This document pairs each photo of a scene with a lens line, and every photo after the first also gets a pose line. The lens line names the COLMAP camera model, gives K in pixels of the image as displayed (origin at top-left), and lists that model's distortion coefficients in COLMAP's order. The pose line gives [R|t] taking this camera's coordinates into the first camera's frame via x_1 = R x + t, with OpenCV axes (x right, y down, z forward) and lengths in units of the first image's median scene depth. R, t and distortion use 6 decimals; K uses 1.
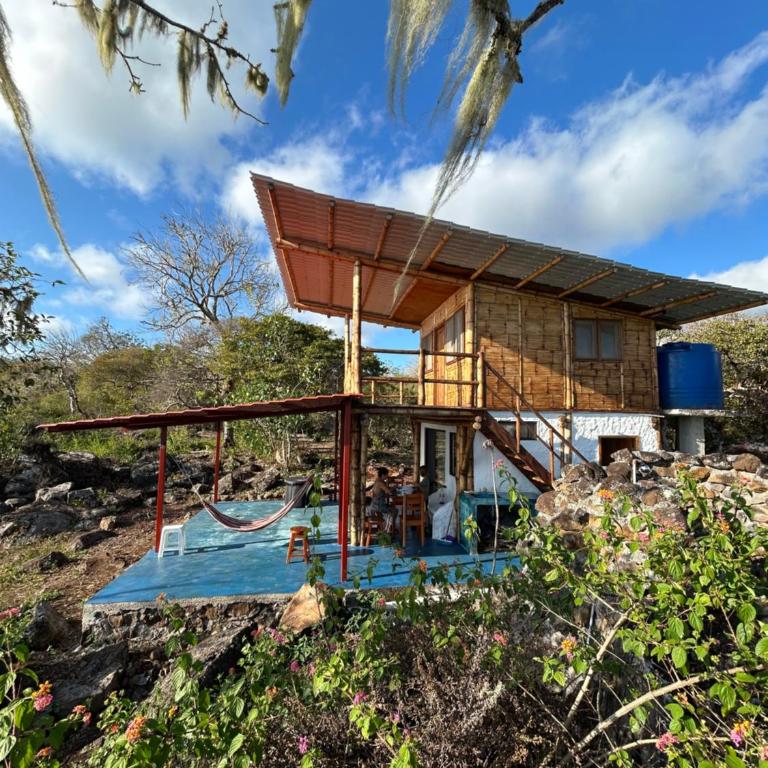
lens RADIAL K [[406.2, 0, 384.0], [0, 406.2, 384.0], [0, 0, 1]] dist [-0.001426, 0.000911]
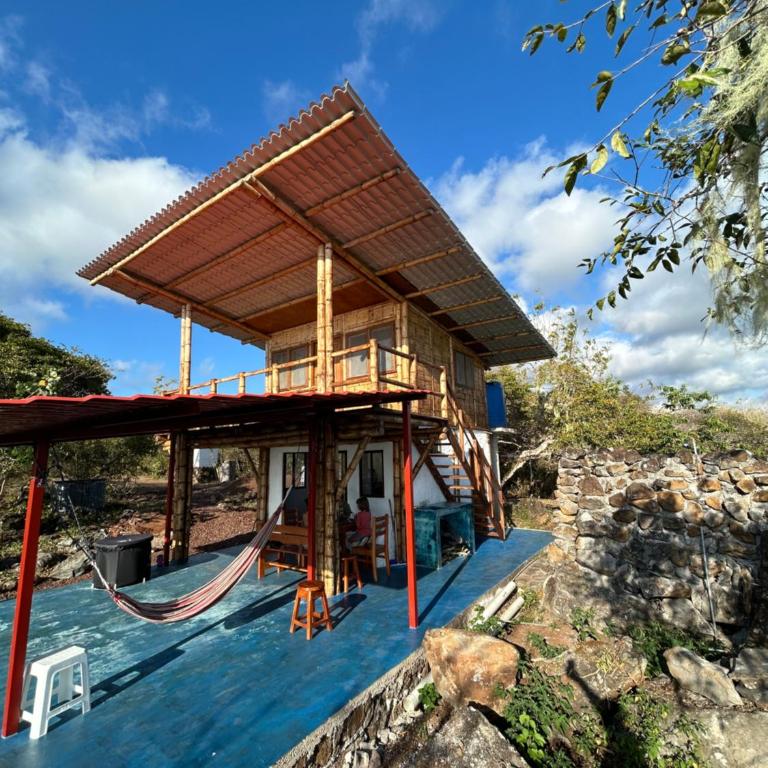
lens RADIAL K [[406.2, 0, 384.0], [0, 406.2, 384.0], [0, 0, 1]] dist [-0.001426, 0.000911]
pose [[0.690412, 0.091250, 0.717638, -0.544818], [-0.017508, 0.993830, -0.109525, 0.074853], [-0.723204, 0.063053, 0.687750, 0.342403]]
